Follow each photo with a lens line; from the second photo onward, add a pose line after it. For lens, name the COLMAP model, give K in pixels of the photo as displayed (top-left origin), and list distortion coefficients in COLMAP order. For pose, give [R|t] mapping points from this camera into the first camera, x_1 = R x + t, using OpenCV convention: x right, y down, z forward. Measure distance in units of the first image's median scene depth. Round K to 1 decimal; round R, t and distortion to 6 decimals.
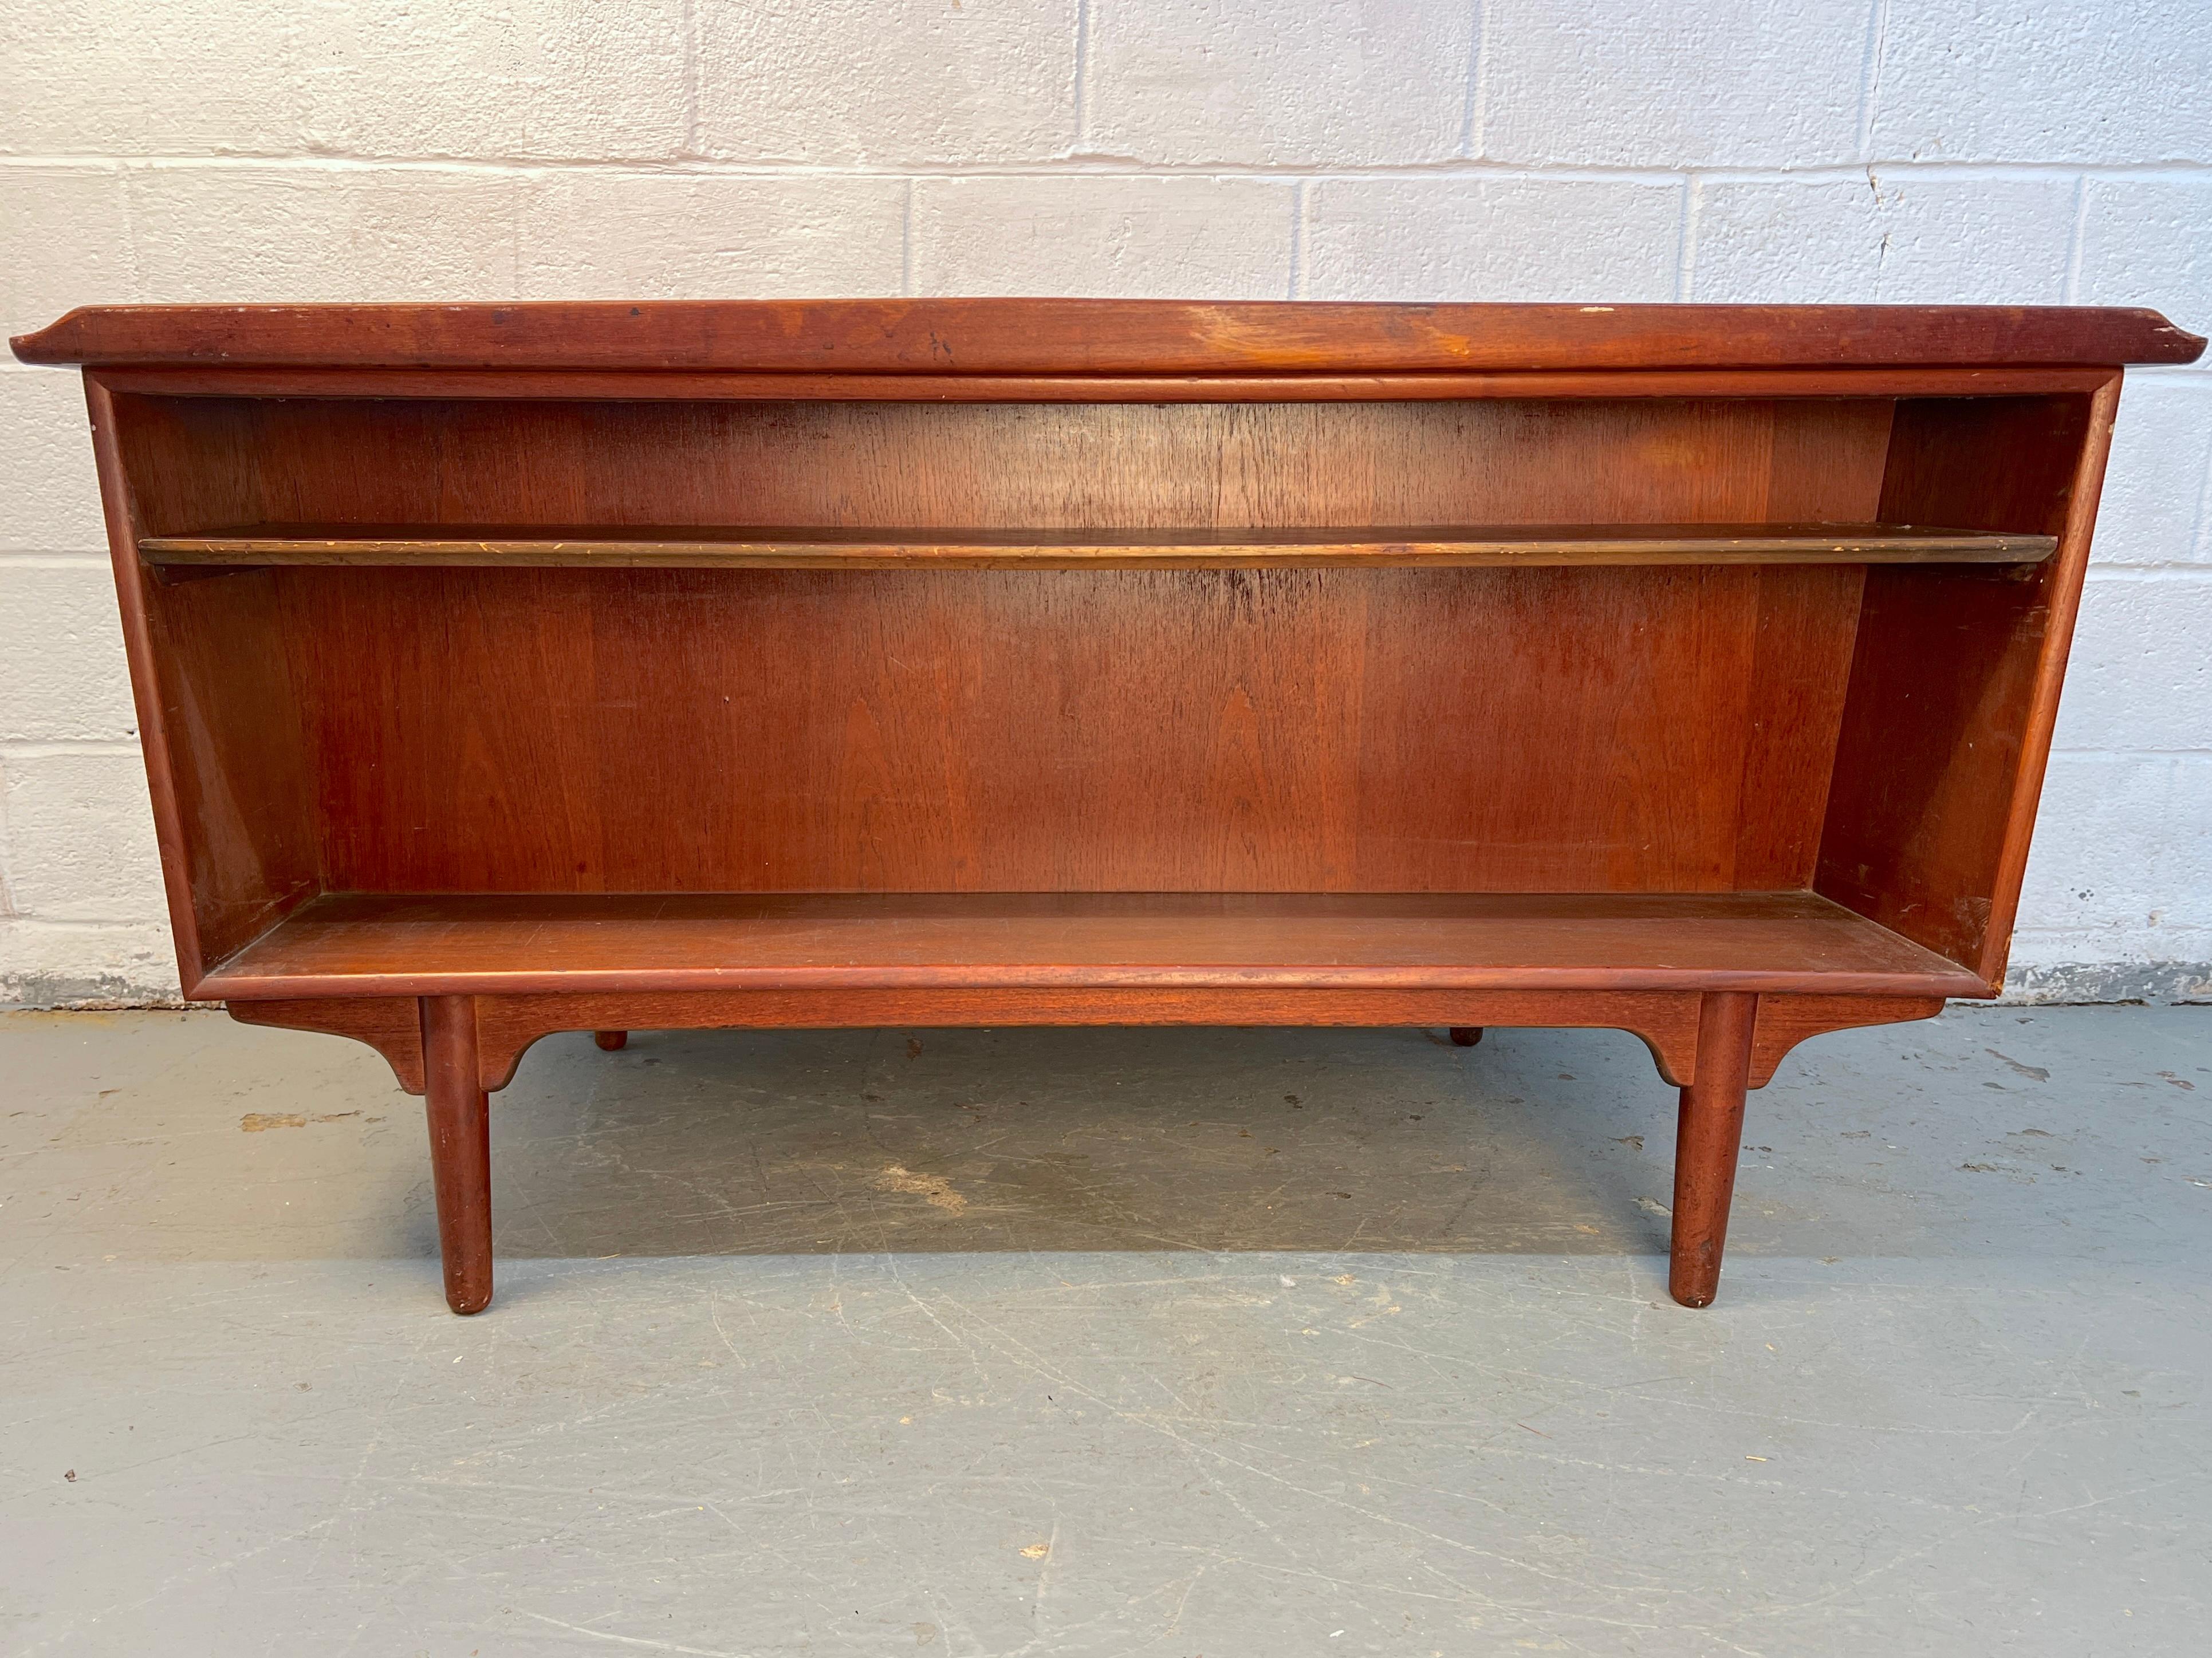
lens RADIAL K [[1760.1, 0, 939.0], [0, 1760.1, 837.5], [0, 0, 1]] dist [0.039008, -0.028905]
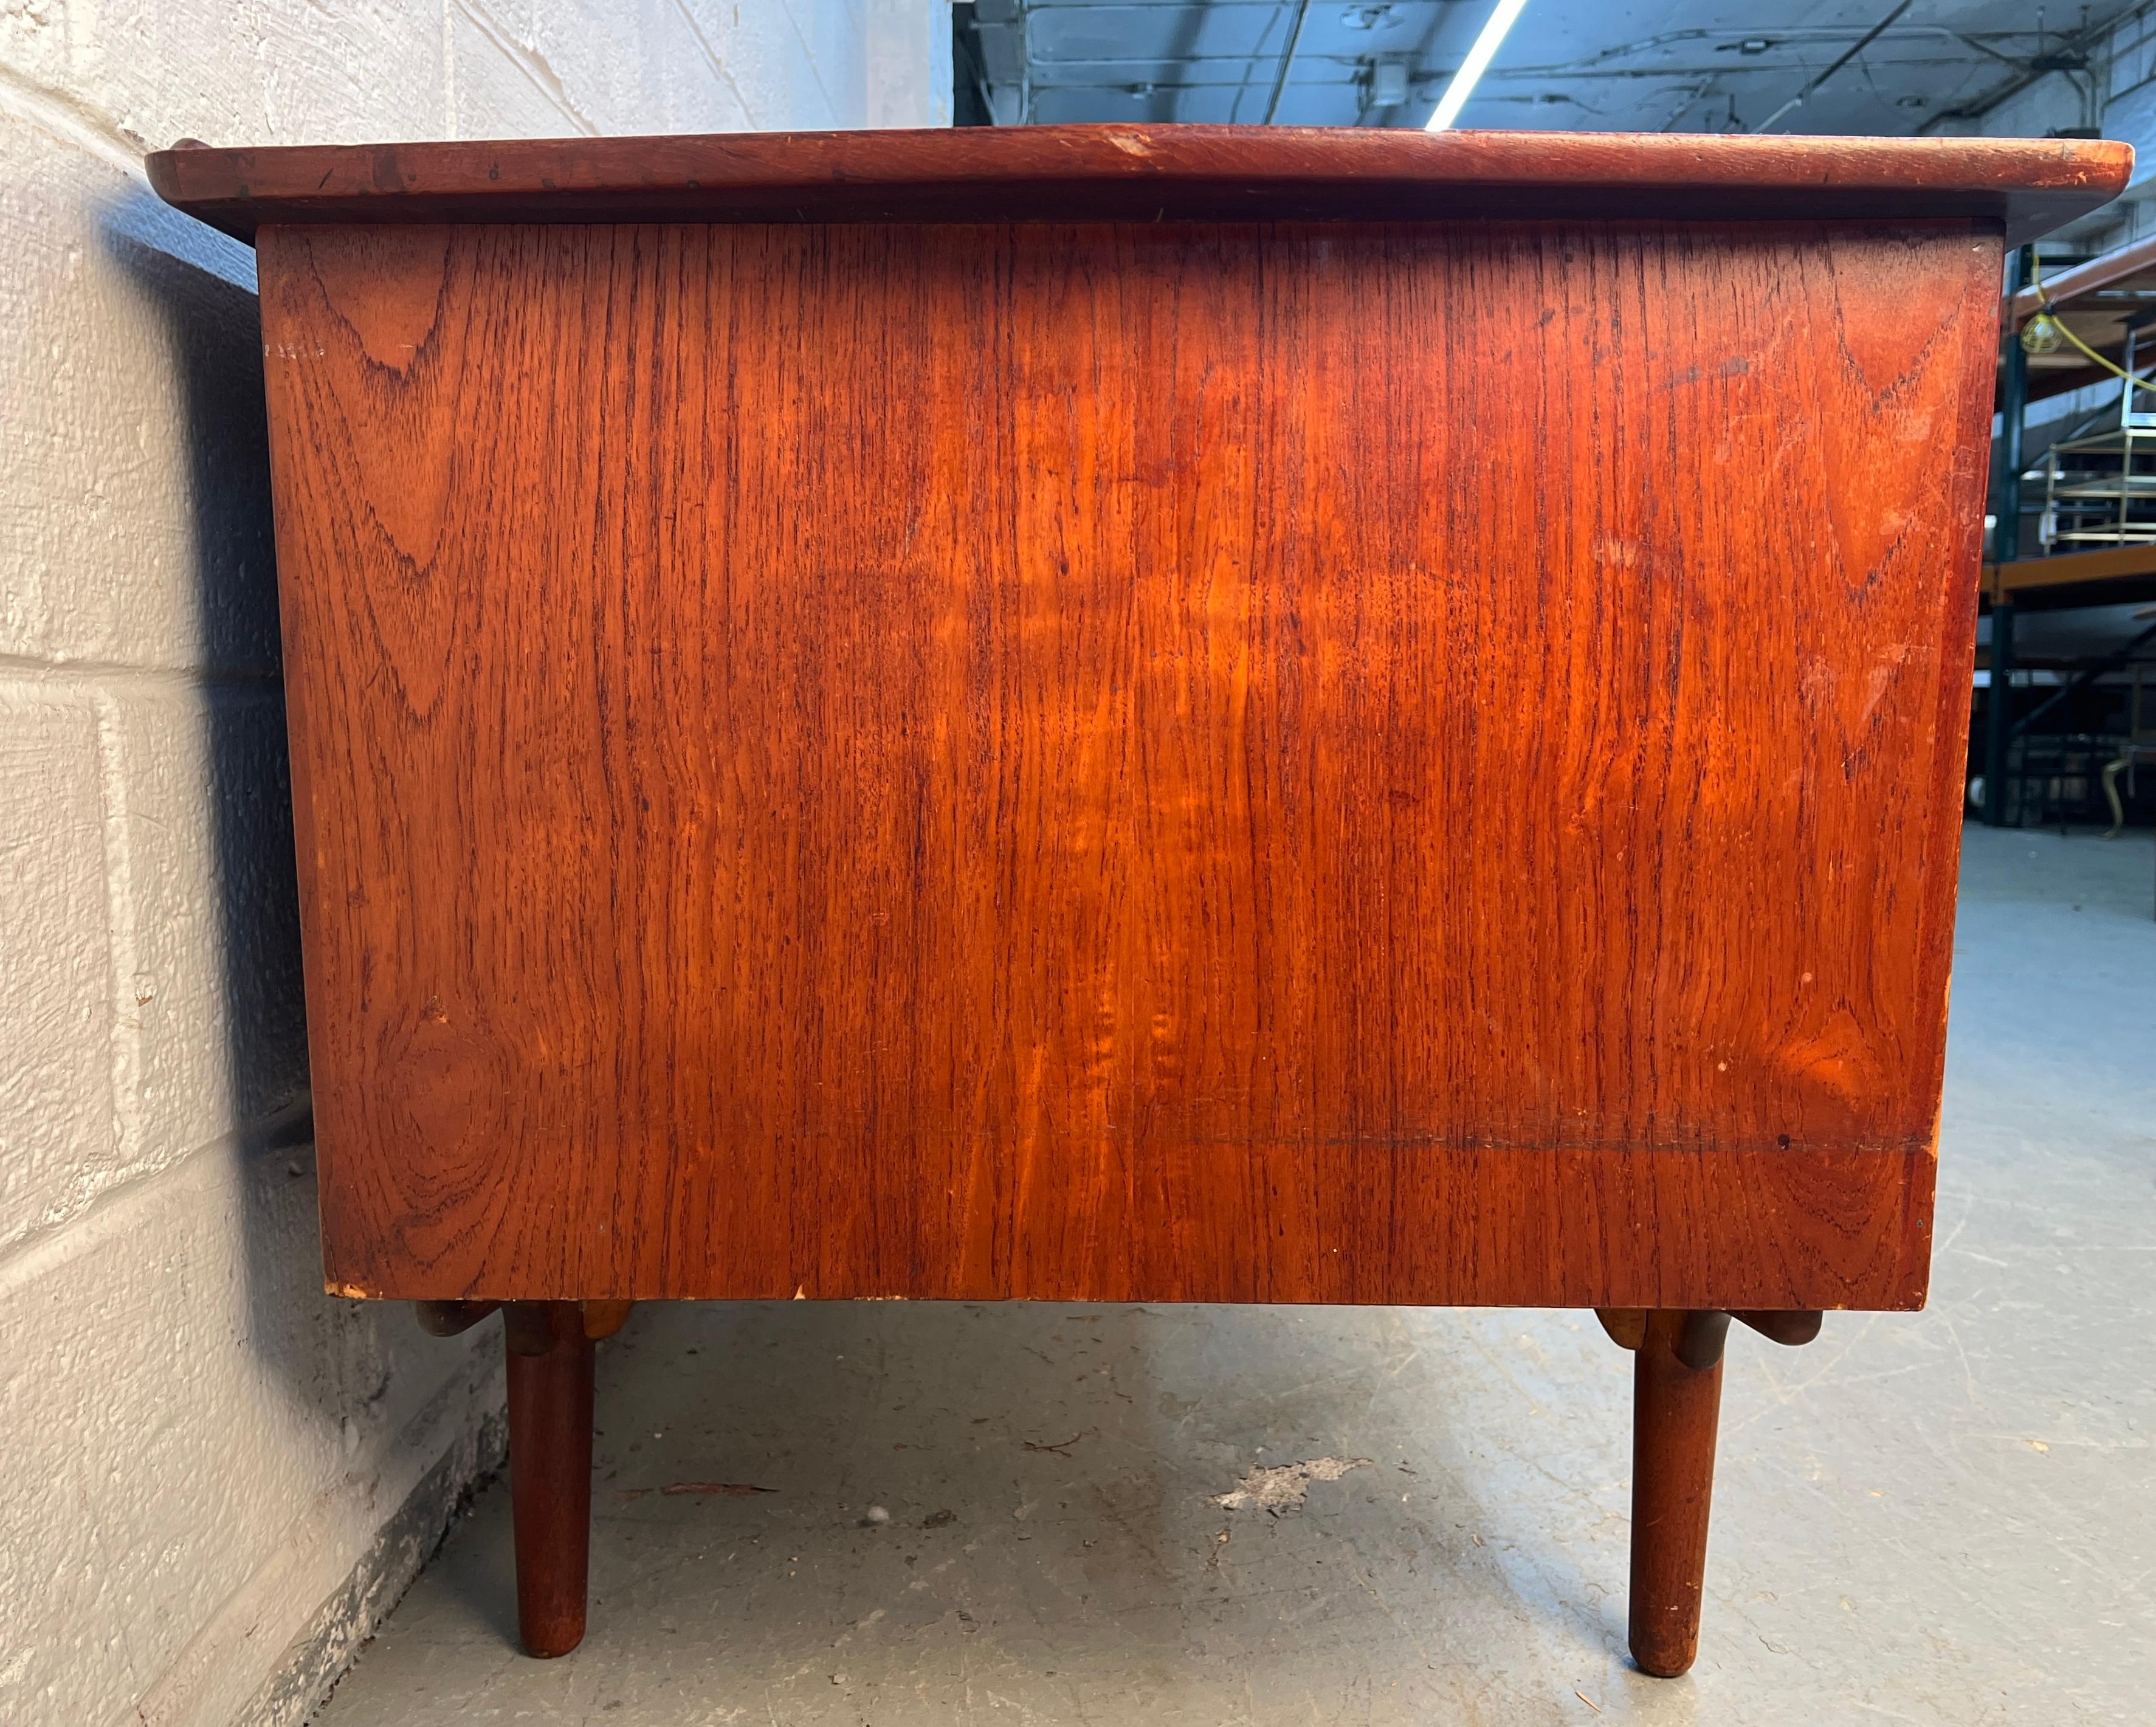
lens RADIAL K [[1866.7, 0, 1078.0], [0, 1866.7, 863.5], [0, 0, 1]] dist [0.001096, -0.002953]
pose [[0.010091, -0.102003, 0.994733, -0.631405], [0.213659, 0.972030, 0.097508, -0.120008], [-0.976856, 0.211550, 0.031603, 0.846311]]
